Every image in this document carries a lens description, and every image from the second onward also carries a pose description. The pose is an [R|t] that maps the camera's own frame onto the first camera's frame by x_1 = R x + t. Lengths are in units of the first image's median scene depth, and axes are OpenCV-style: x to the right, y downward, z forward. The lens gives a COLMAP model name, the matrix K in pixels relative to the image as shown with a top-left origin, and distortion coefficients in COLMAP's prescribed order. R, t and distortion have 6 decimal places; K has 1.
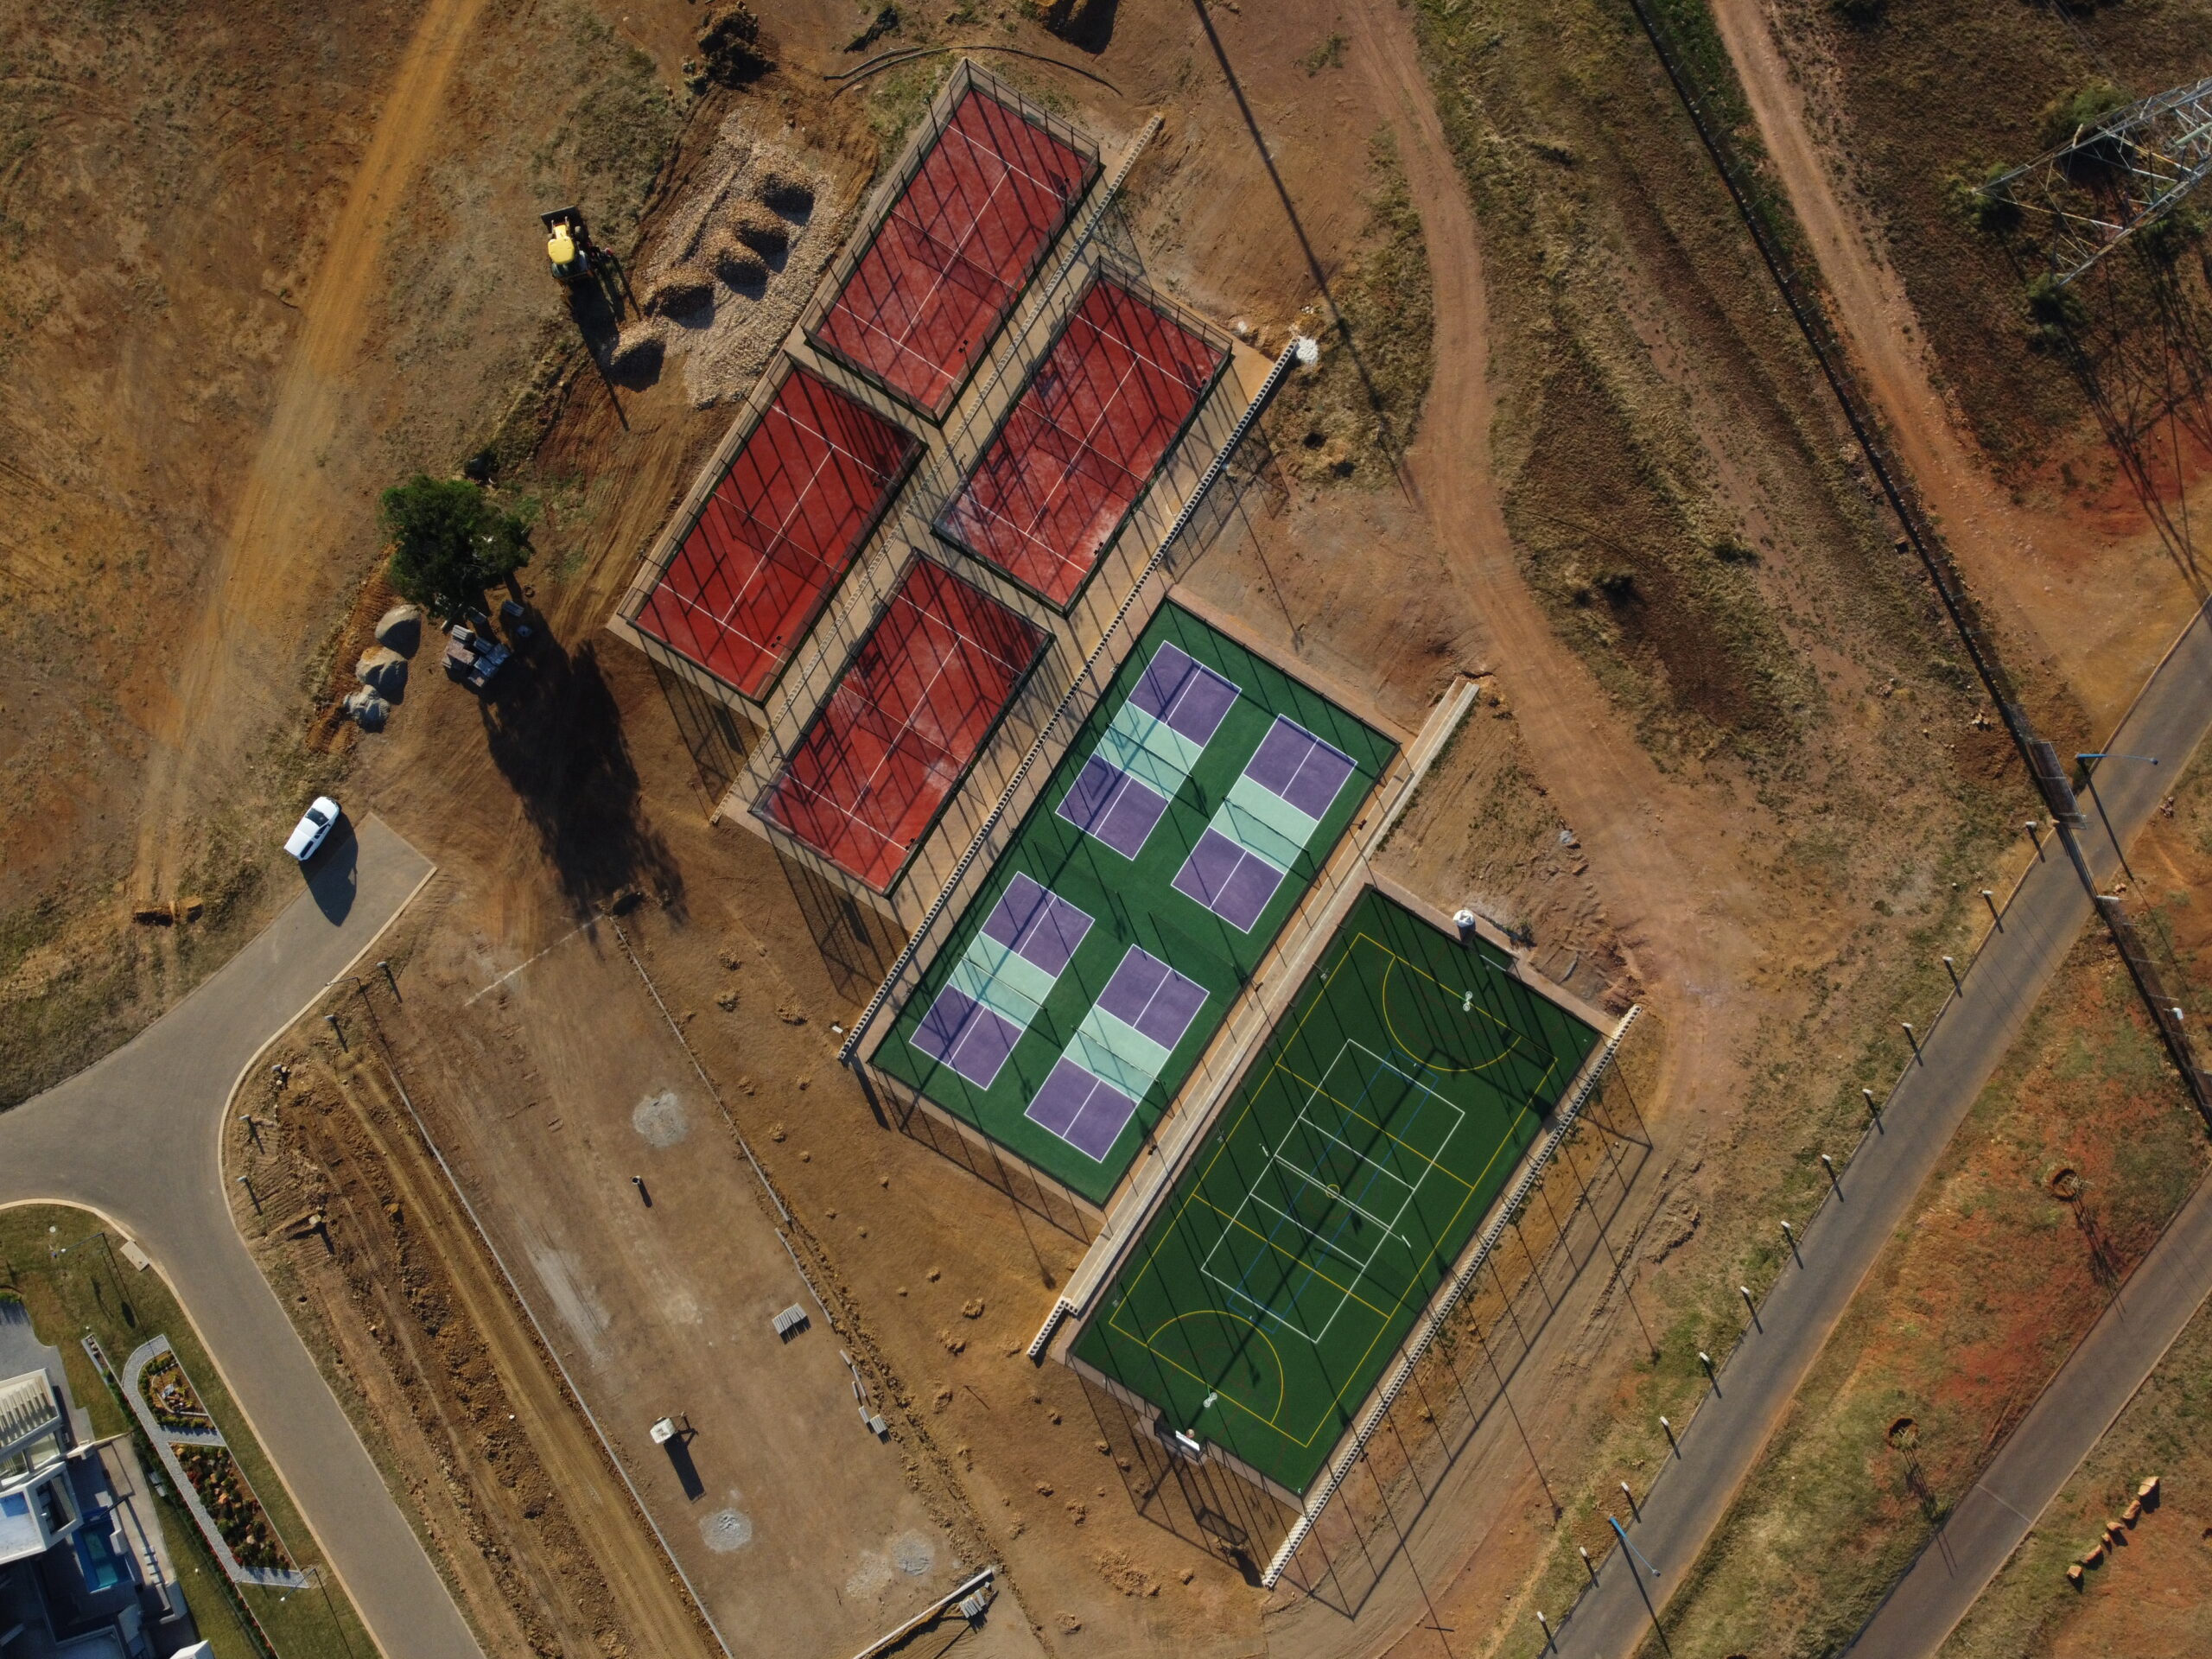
lens RADIAL K [[1676.3, 0, 1103.5], [0, 1676.3, 826.1], [0, 0, 1]] dist [-0.010307, 0.006059]
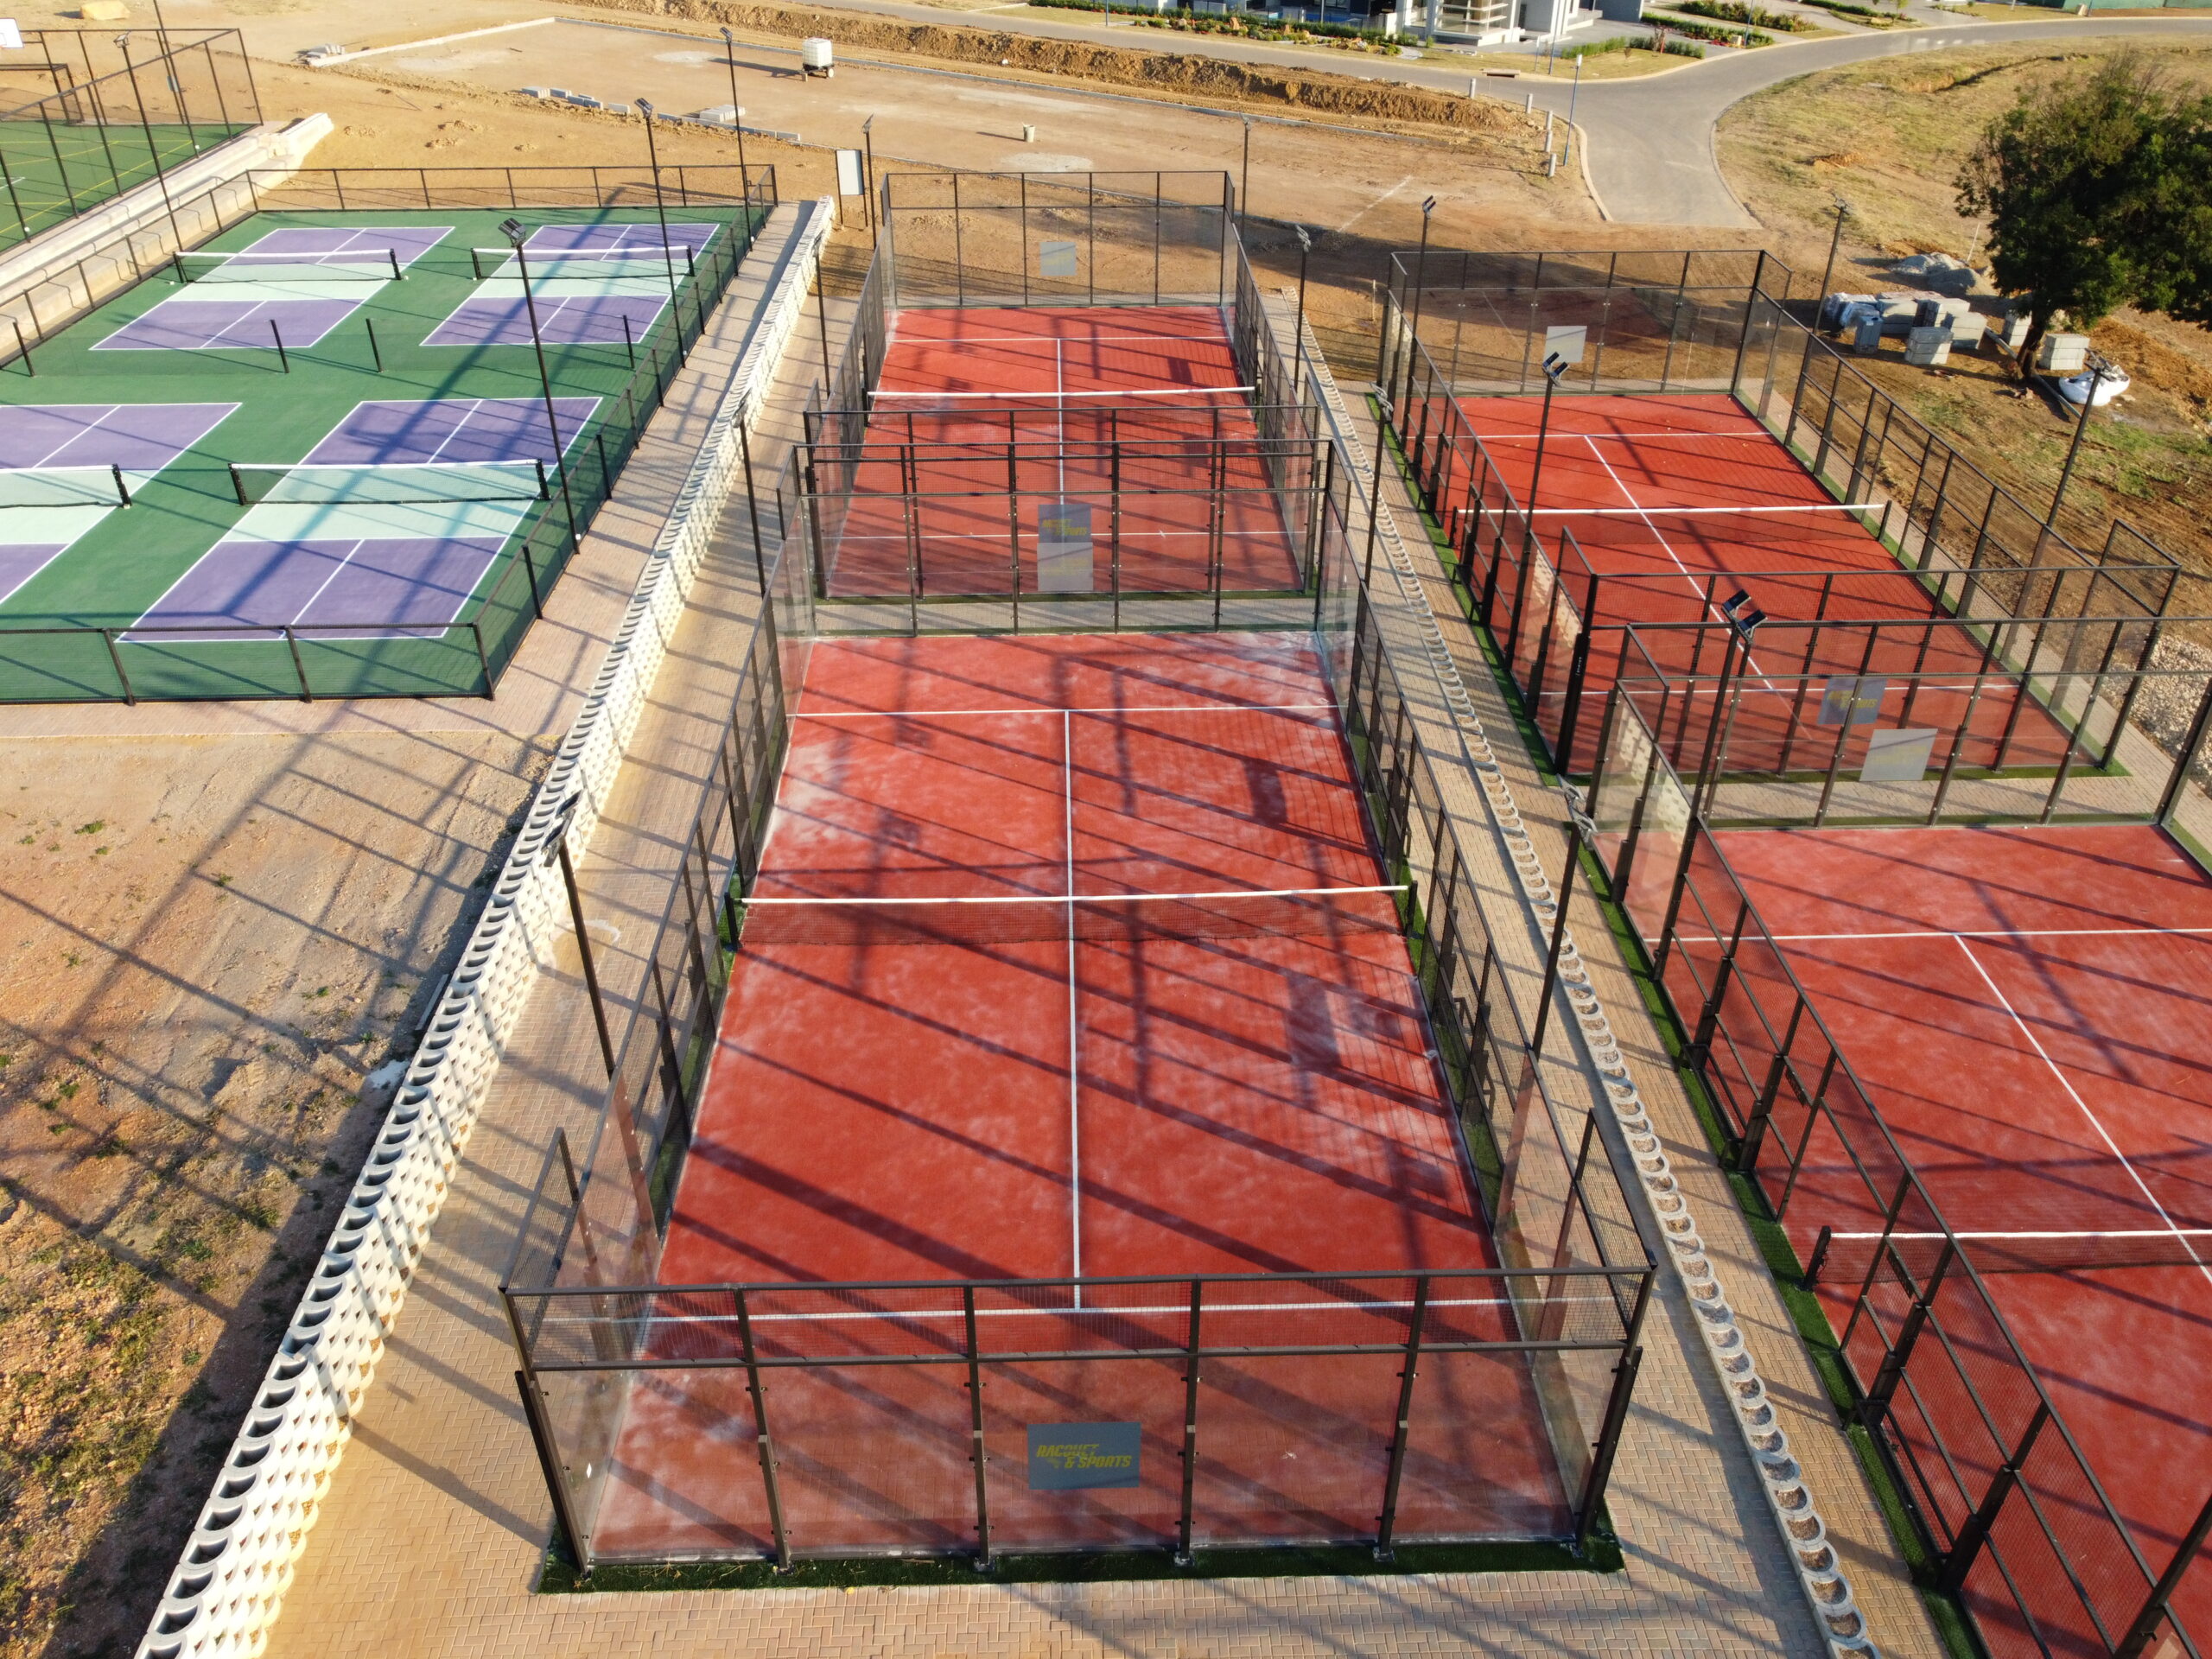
lens RADIAL K [[1676.3, 0, 1097.3], [0, 1676.3, 835.2], [0, 0, 1]] dist [-0.010307, 0.006059]
pose [[-0.831413, 0.311714, -0.459985, 0.083660], [-0.555542, -0.482948, 0.676856, -0.377800], [-0.011163, 0.818289, 0.574699, 0.857987]]
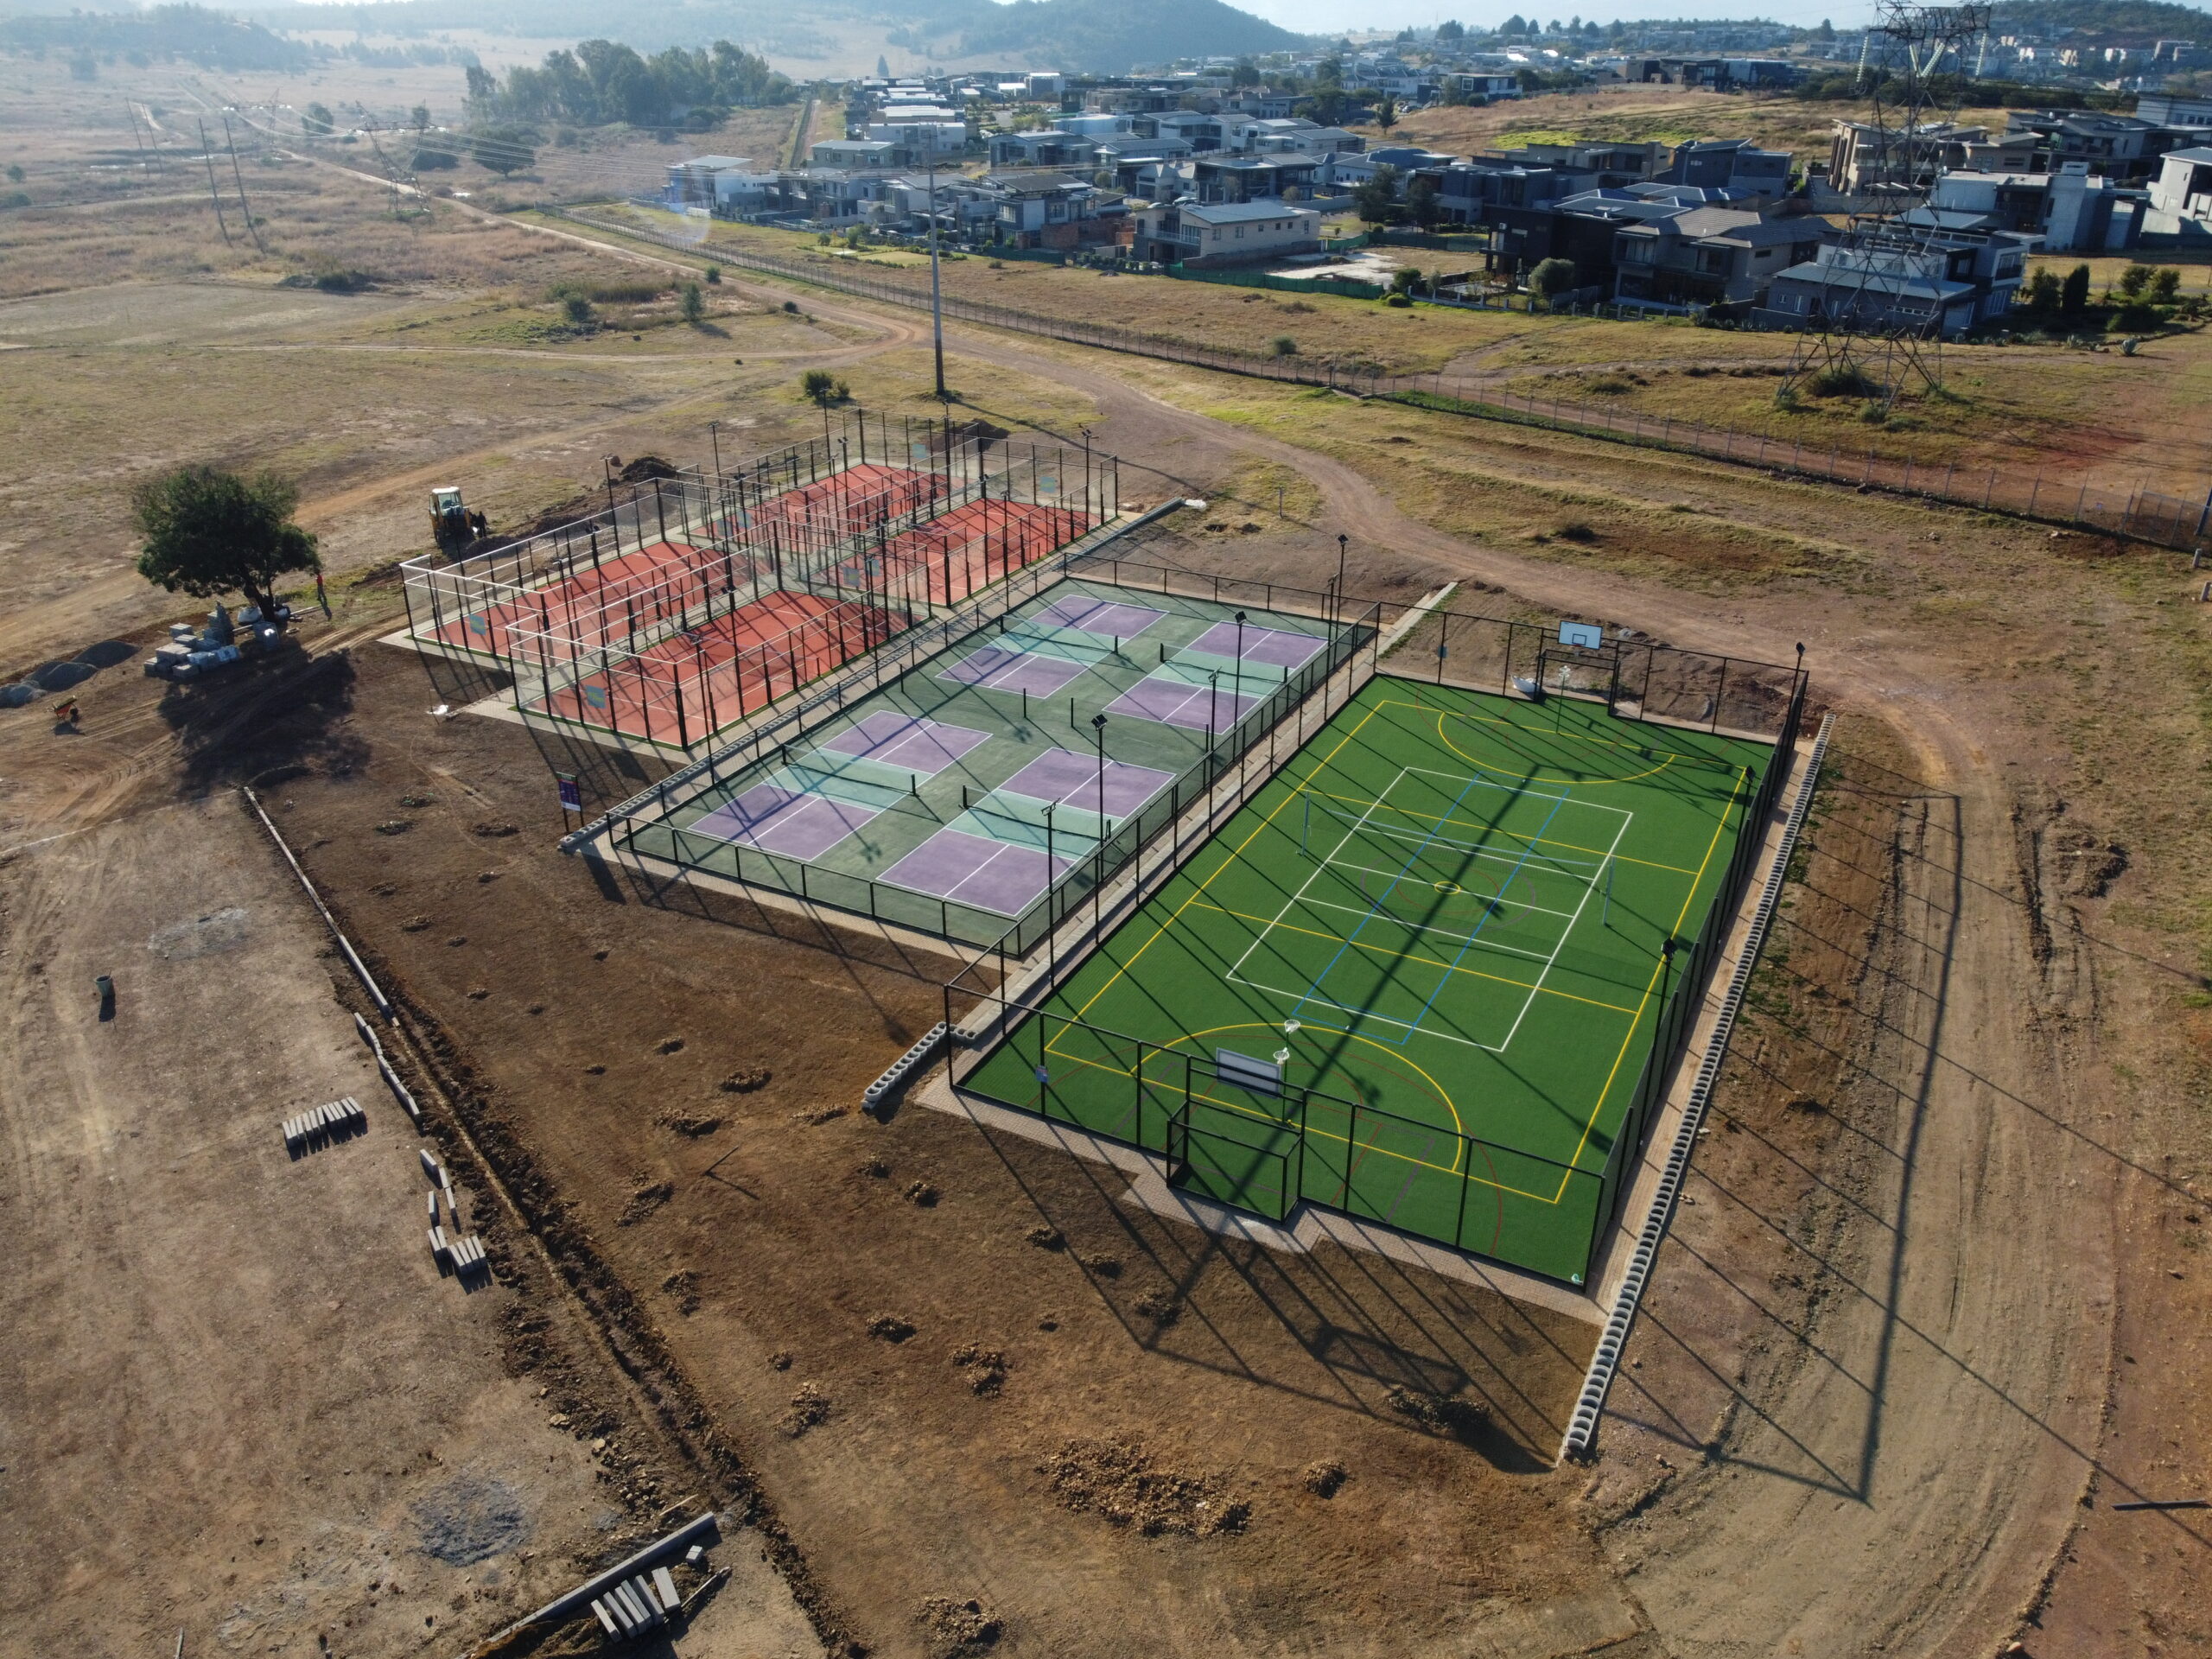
lens RADIAL K [[1676.3, 0, 1091.8], [0, 1676.3, 840.0], [0, 0, 1]] dist [-0.010307, 0.006059]
pose [[0.996974, -0.035349, 0.069236, -0.012968], [0.077723, 0.436014, -0.896577, 0.679915], [0.001505, 0.899245, 0.437442, 0.745666]]
